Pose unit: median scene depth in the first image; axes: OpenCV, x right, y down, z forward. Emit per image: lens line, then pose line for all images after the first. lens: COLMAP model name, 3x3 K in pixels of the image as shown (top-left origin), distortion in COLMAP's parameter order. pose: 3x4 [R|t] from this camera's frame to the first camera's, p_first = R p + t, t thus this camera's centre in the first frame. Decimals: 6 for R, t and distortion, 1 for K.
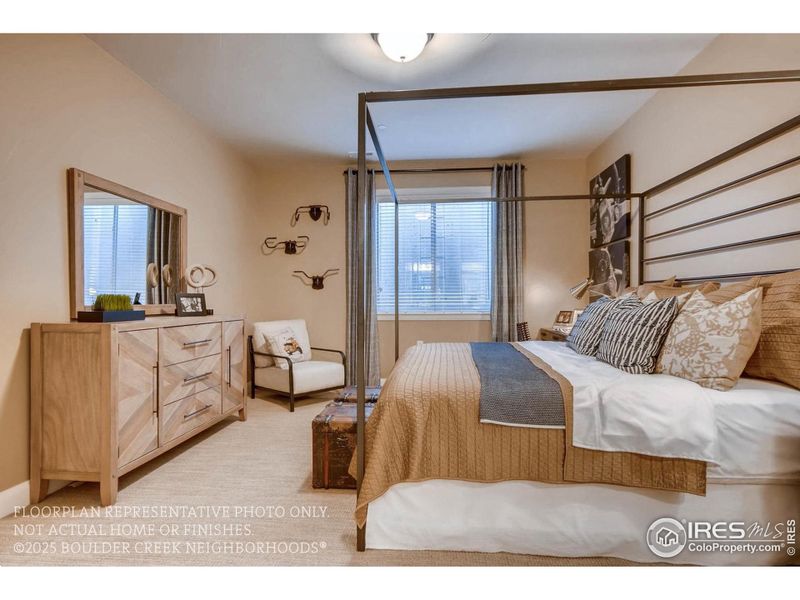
lens RADIAL K [[413.4, 0, 389.4], [0, 413.4, 302.4], [0, 0, 1]] dist [-0.025457, 0.012241]
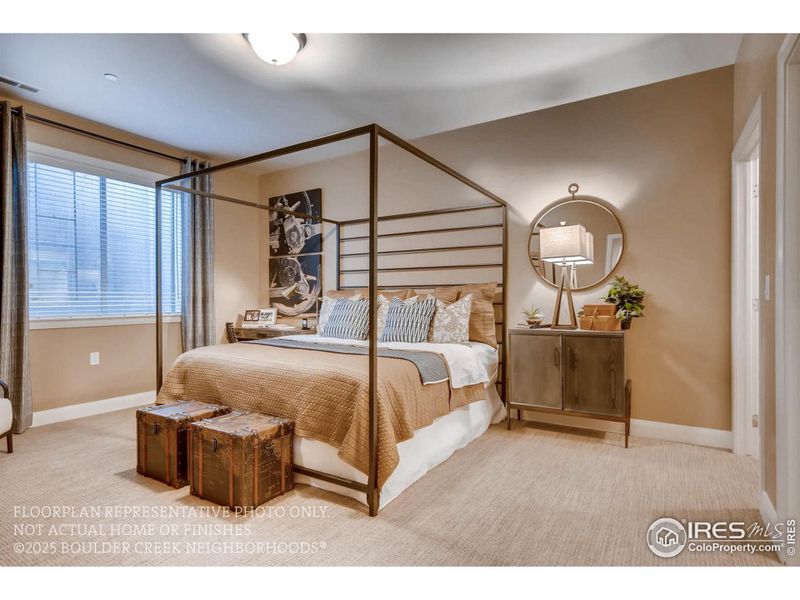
lens RADIAL K [[413.4, 0, 389.4], [0, 413.4, 302.4], [0, 0, 1]] dist [-0.025457, 0.012241]
pose [[0.477370, -0.000950, 0.878702, -0.426746], [0.004444, 0.999989, -0.001333, 0.003549], [-0.878691, 0.004542, 0.477369, 0.168981]]
